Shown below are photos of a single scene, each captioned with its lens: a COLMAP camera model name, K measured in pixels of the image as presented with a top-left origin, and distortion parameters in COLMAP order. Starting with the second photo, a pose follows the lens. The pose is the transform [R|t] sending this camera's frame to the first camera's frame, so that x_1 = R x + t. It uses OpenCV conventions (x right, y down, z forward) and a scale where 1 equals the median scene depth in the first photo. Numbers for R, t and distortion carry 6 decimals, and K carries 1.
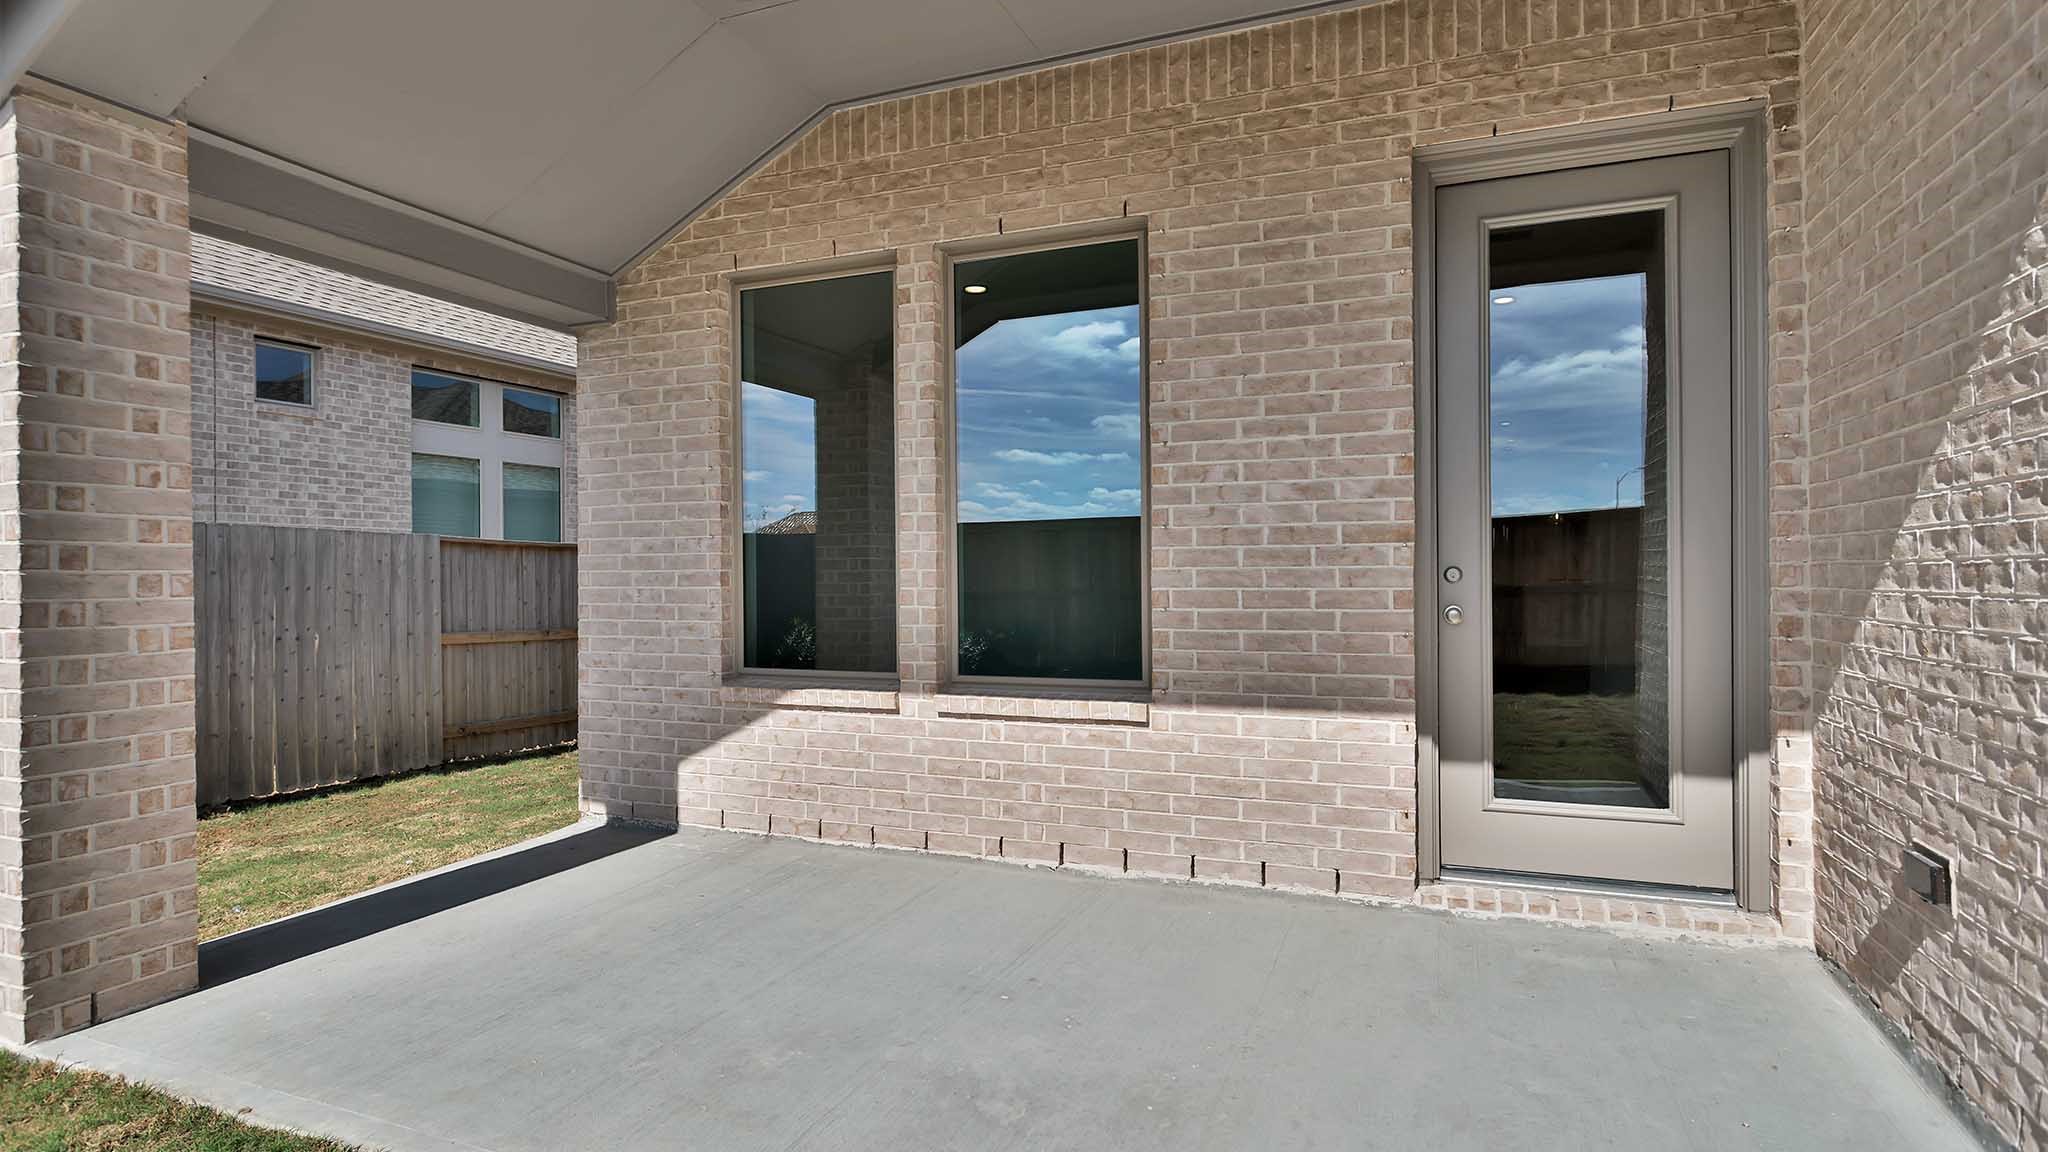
lens RADIAL K [[1027.5, 0, 1027.5], [0, 1027.5, 572.1], [0, 0, 1]] dist [-0.000985, -0.000001]
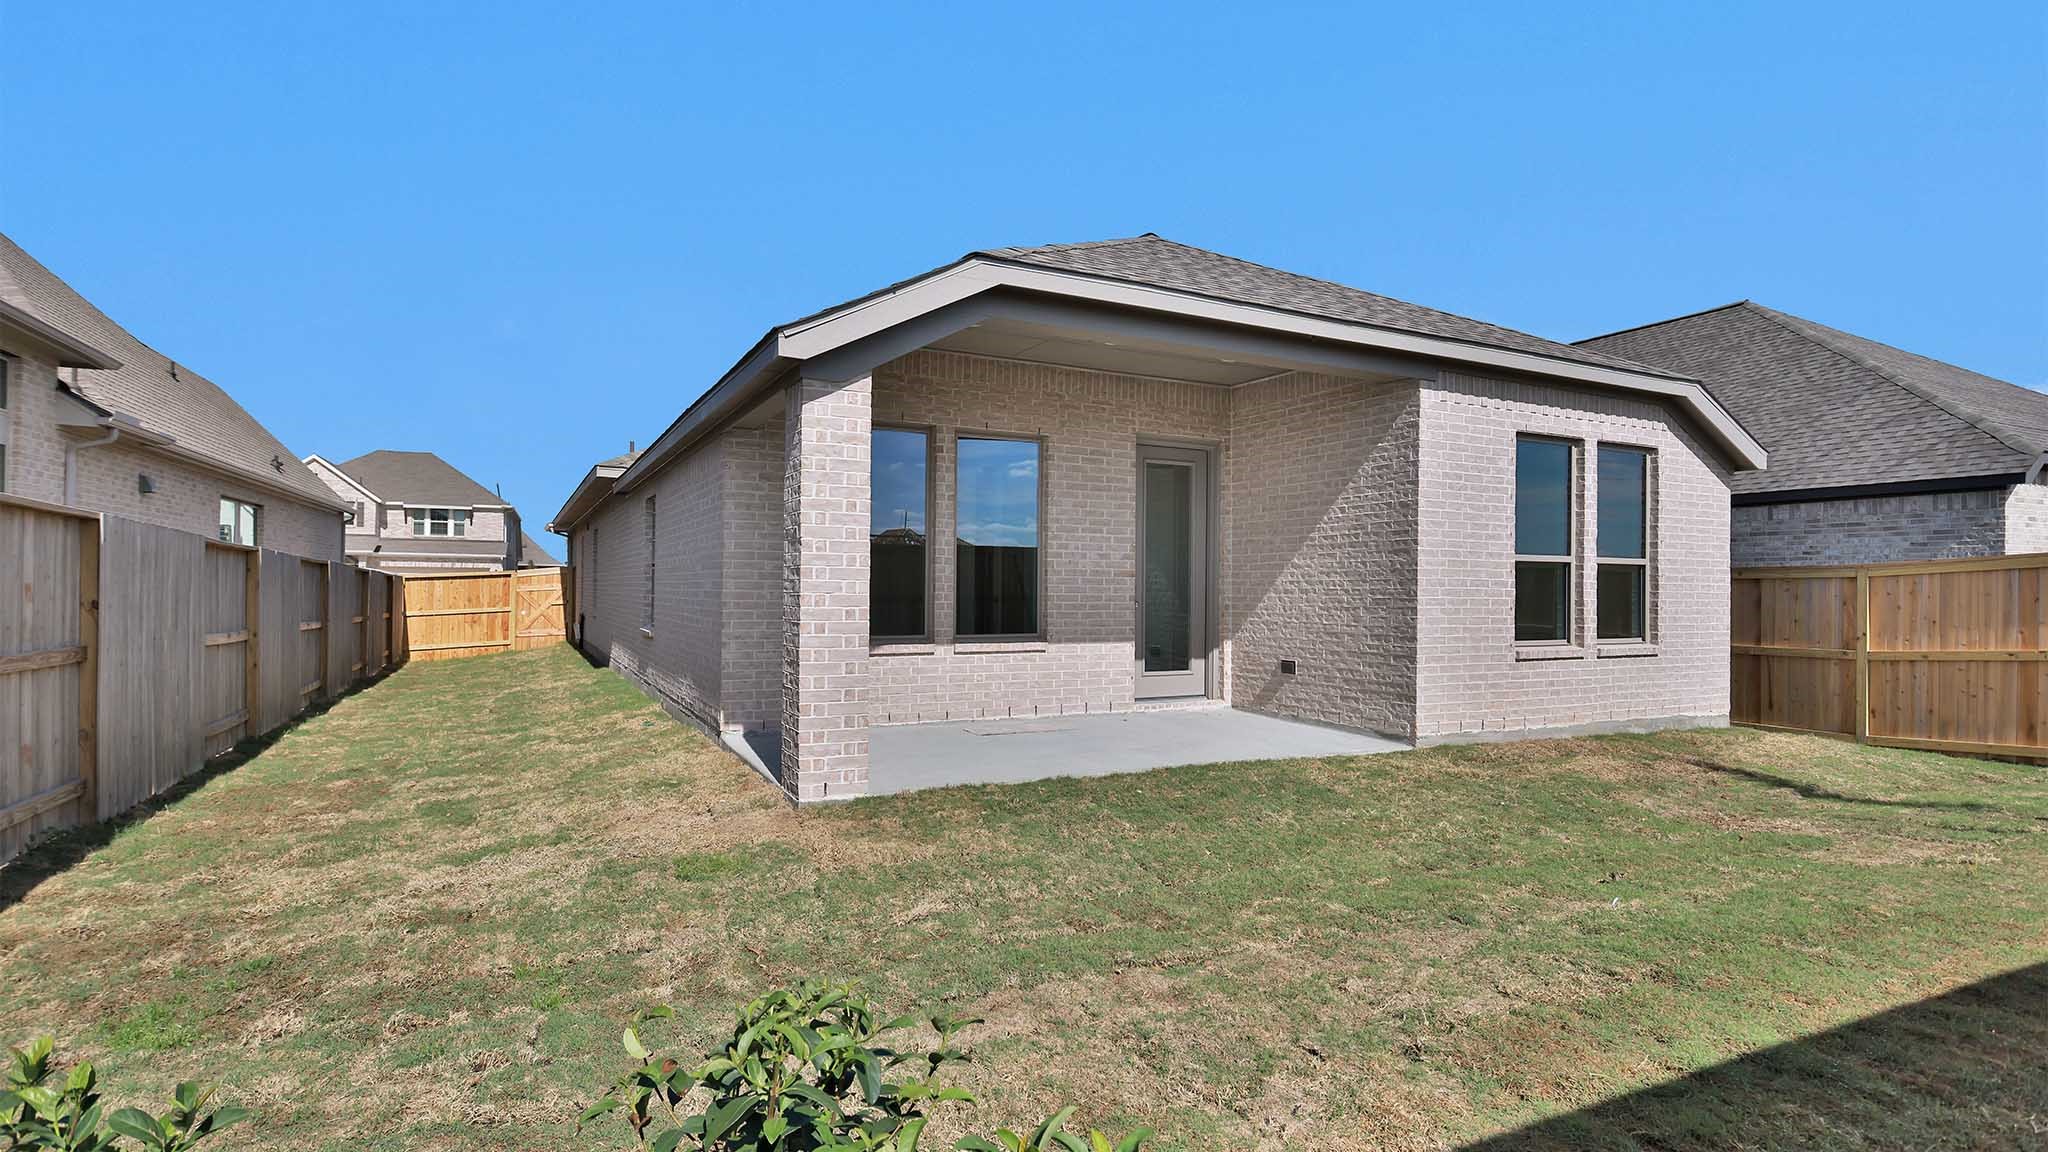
lens RADIAL K [[1027.5, 0, 1027.5], [0, 1027.5, 572.1], [0, 0, 1]] dist [-0.000985, -0.000001]
pose [[0.652804, 0.025310, 0.757104, -1.743103], [-0.016023, 0.999679, -0.019603, 0.013808], [-0.757357, 0.000666, 0.653000, -0.520026]]
